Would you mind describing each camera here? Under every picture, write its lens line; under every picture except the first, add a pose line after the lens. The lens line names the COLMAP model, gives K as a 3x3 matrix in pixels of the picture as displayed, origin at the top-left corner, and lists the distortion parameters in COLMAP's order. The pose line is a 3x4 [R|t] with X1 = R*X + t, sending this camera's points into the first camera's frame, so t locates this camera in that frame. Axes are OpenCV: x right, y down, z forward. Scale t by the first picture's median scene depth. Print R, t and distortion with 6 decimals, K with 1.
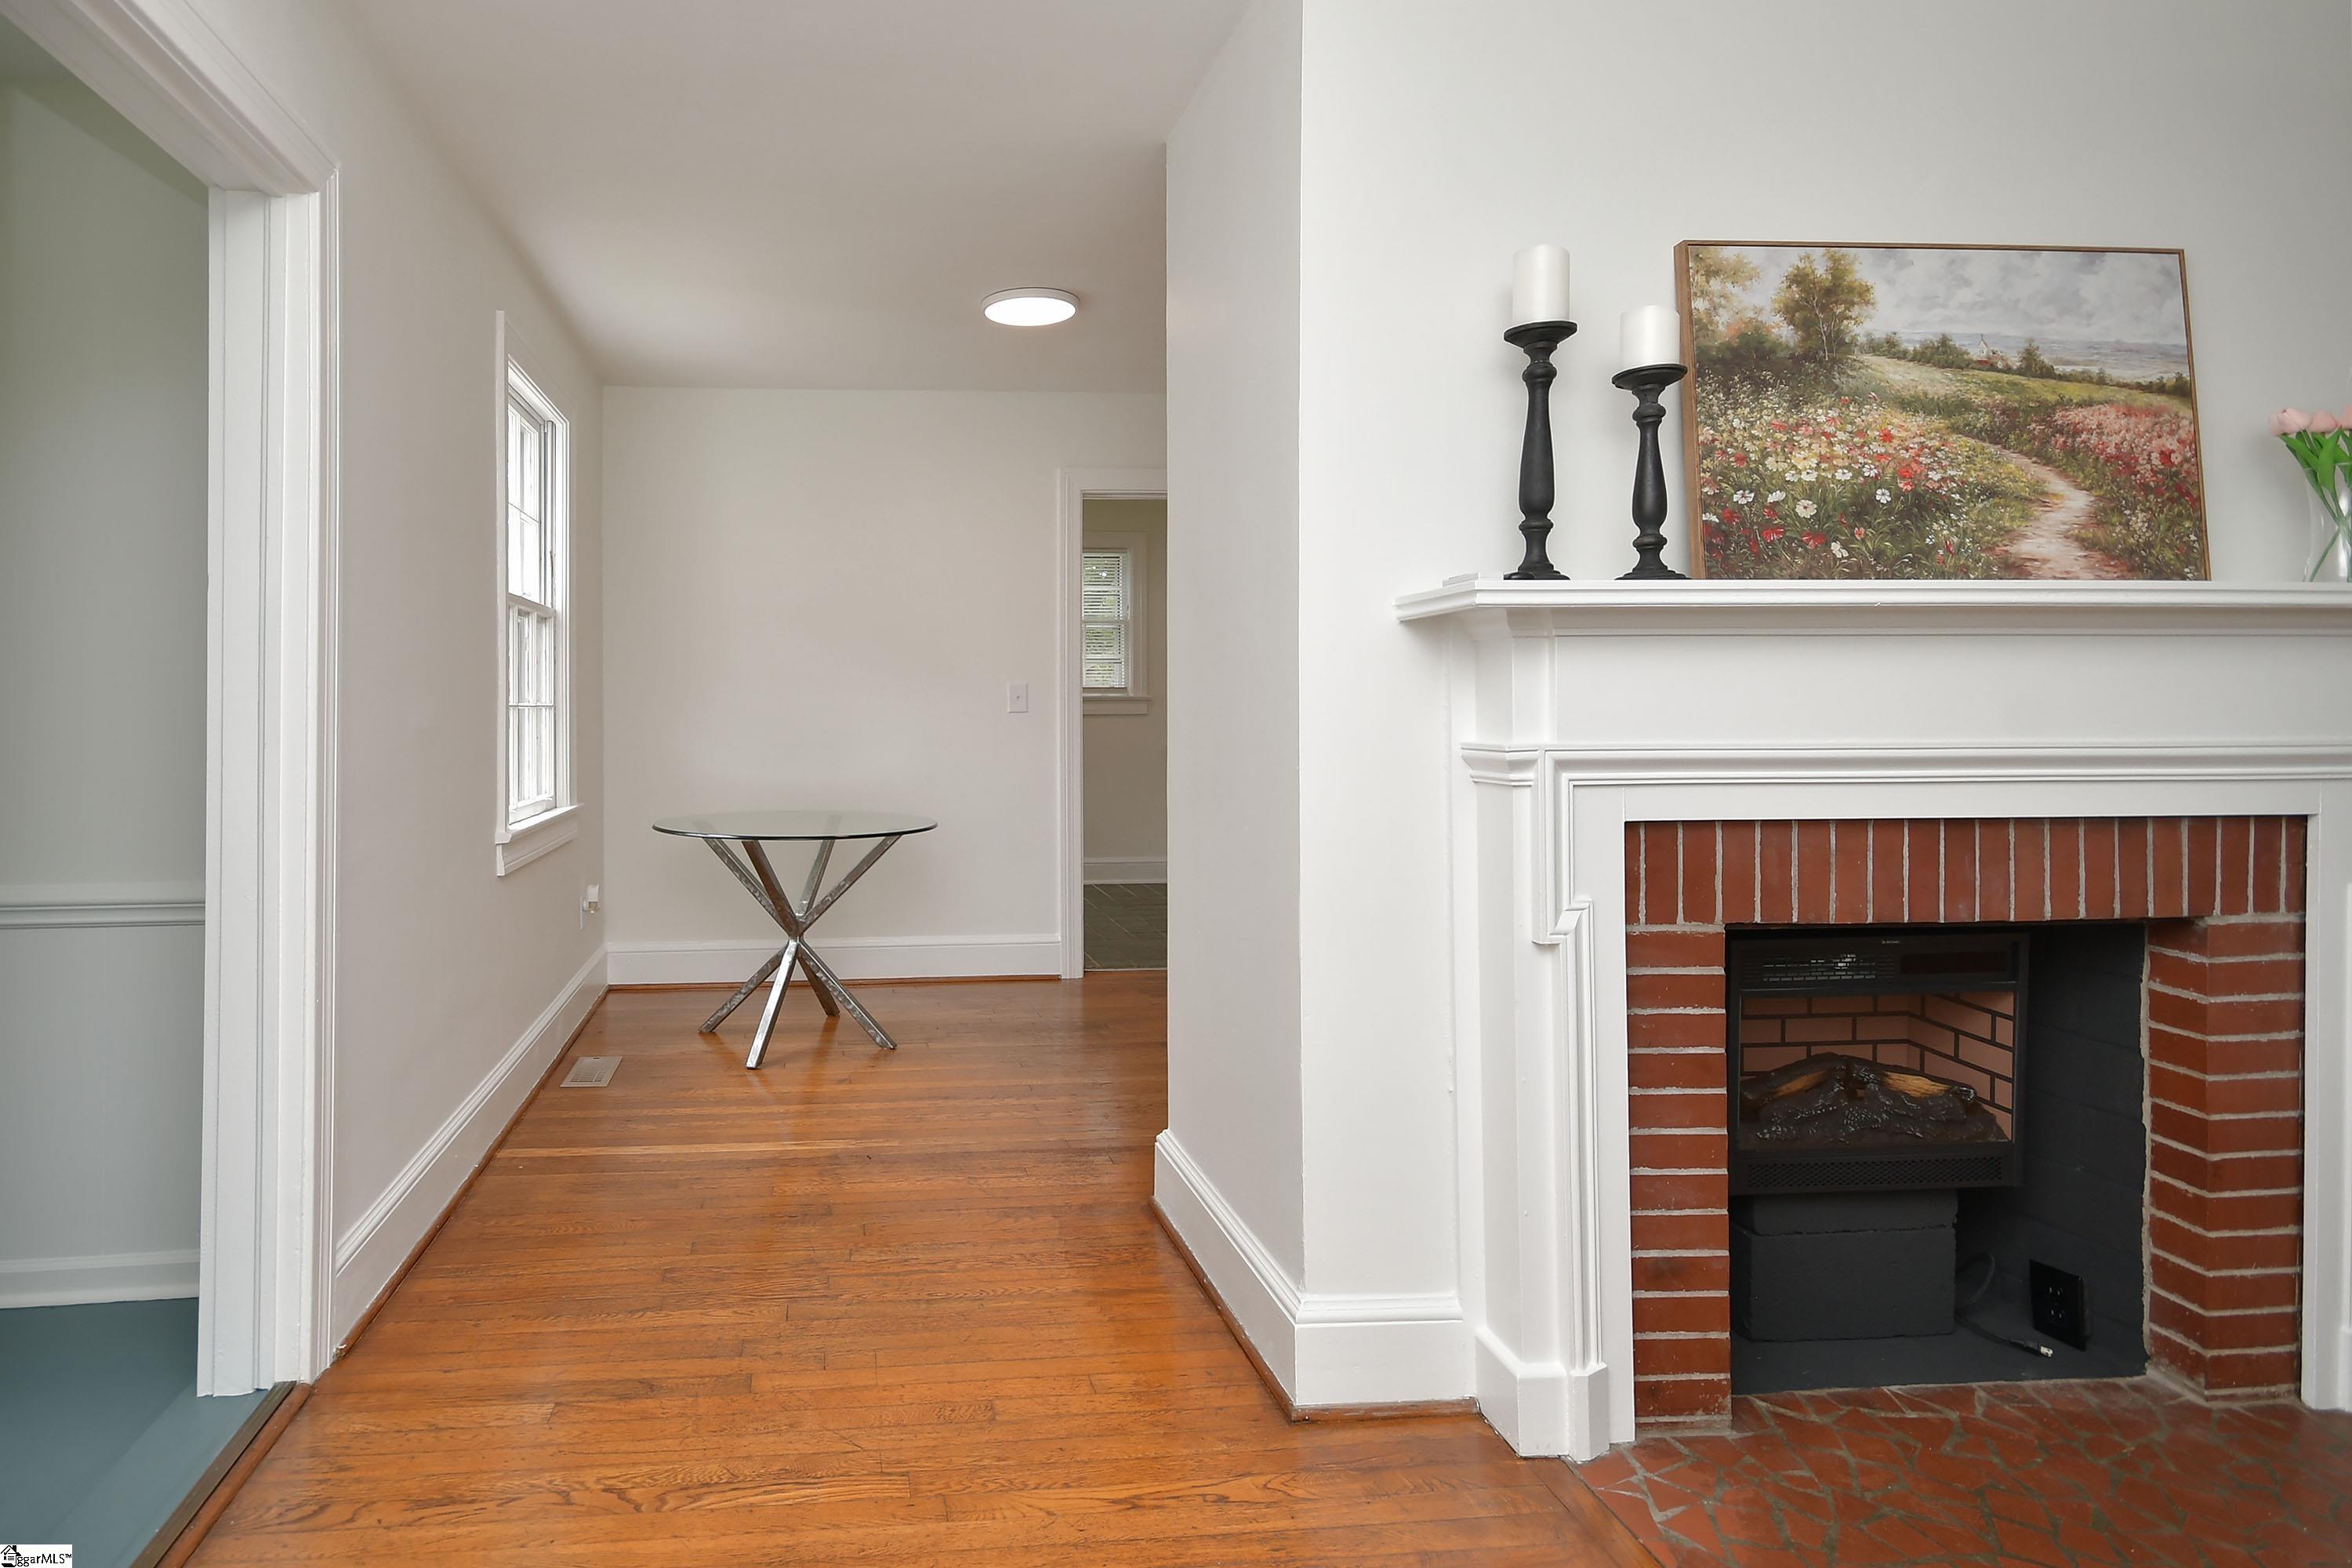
lens RADIAL K [[1124.0, 0, 1007.5], [0, 1124.0, 688.2], [0, 0, 1]] dist [0.012252, -0.005062]
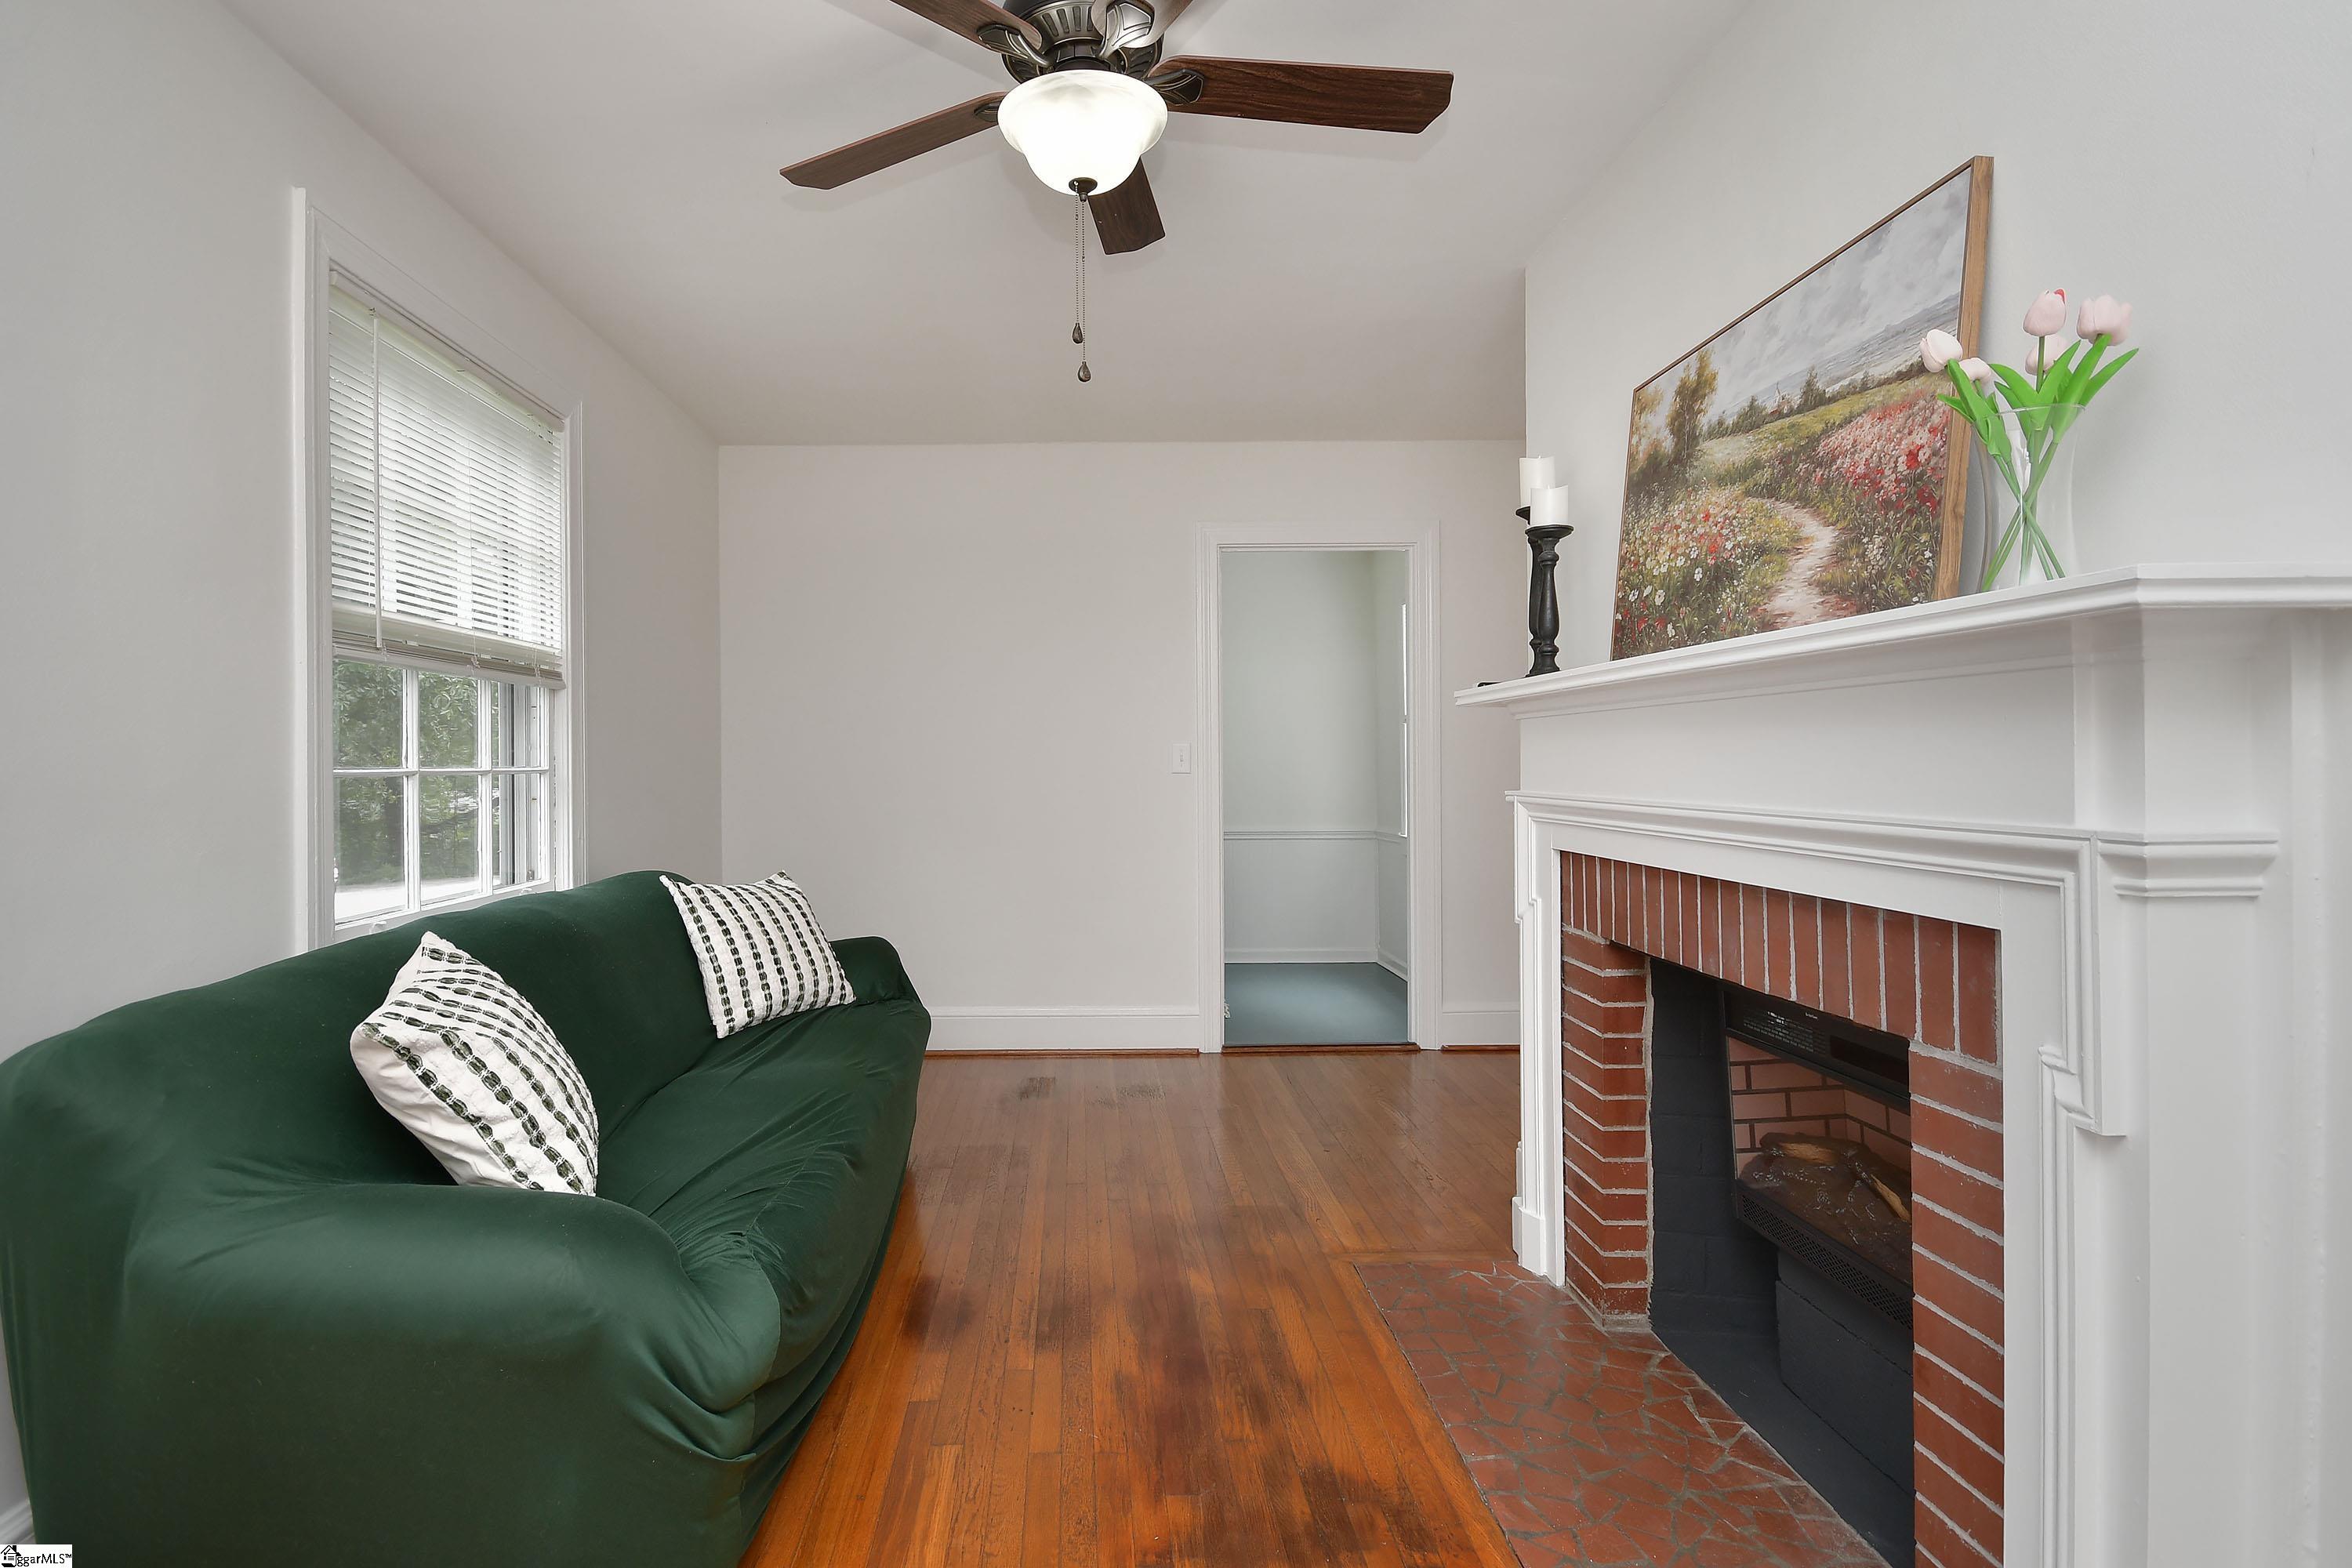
lens RADIAL K [[1222.8, 0, 1044.3], [0, 1222.8, 763.5], [0, 0, 1]] dist [0.000772, -0.001846]
pose [[-0.106418, 0.003306, -0.994316, 1.953440], [0.007618, 0.999968, 0.002509, 0.002923], [0.994292, -0.007307, -0.106440, 0.489077]]
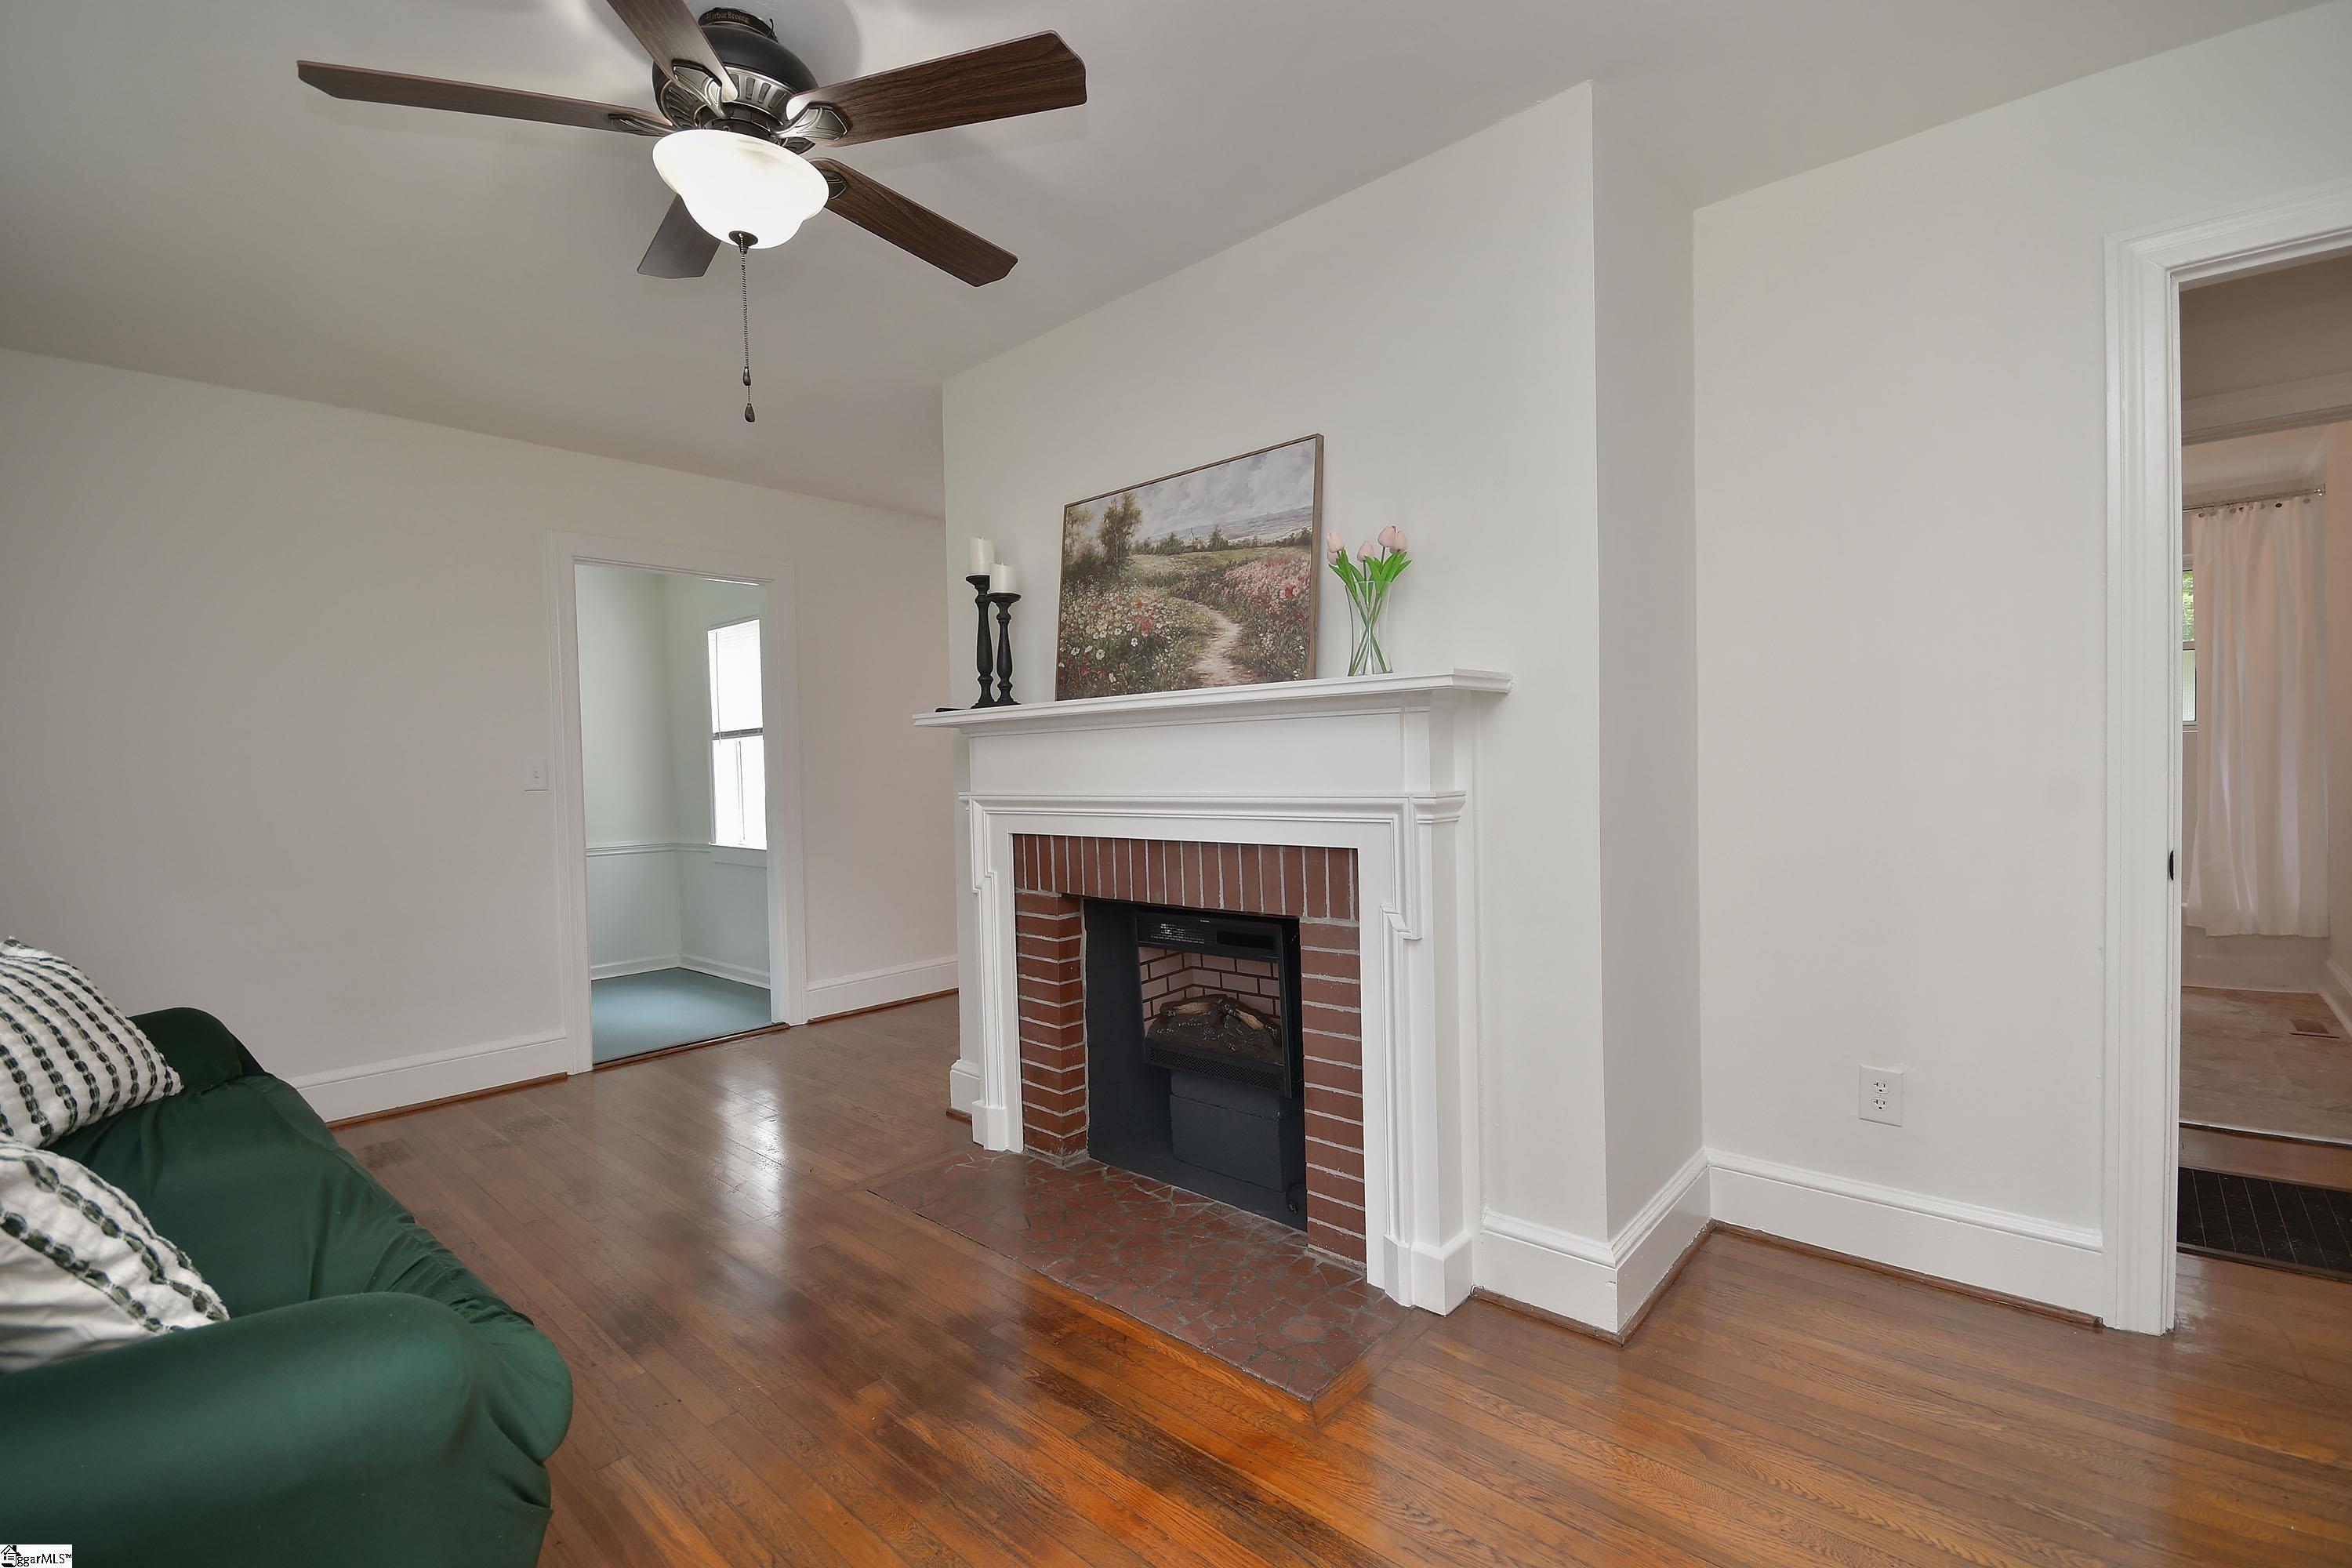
lens RADIAL K [[1068.6, 0, 1309.9], [0, 1068.6, 798.9], [0, 0, 1]] dist [0.009752, -0.011657]
pose [[0.726039, 0.009009, -0.687594, 1.975655], [0.022671, 0.999057, 0.037030, 0.004767], [0.687279, -0.042474, 0.725151, 0.040746]]
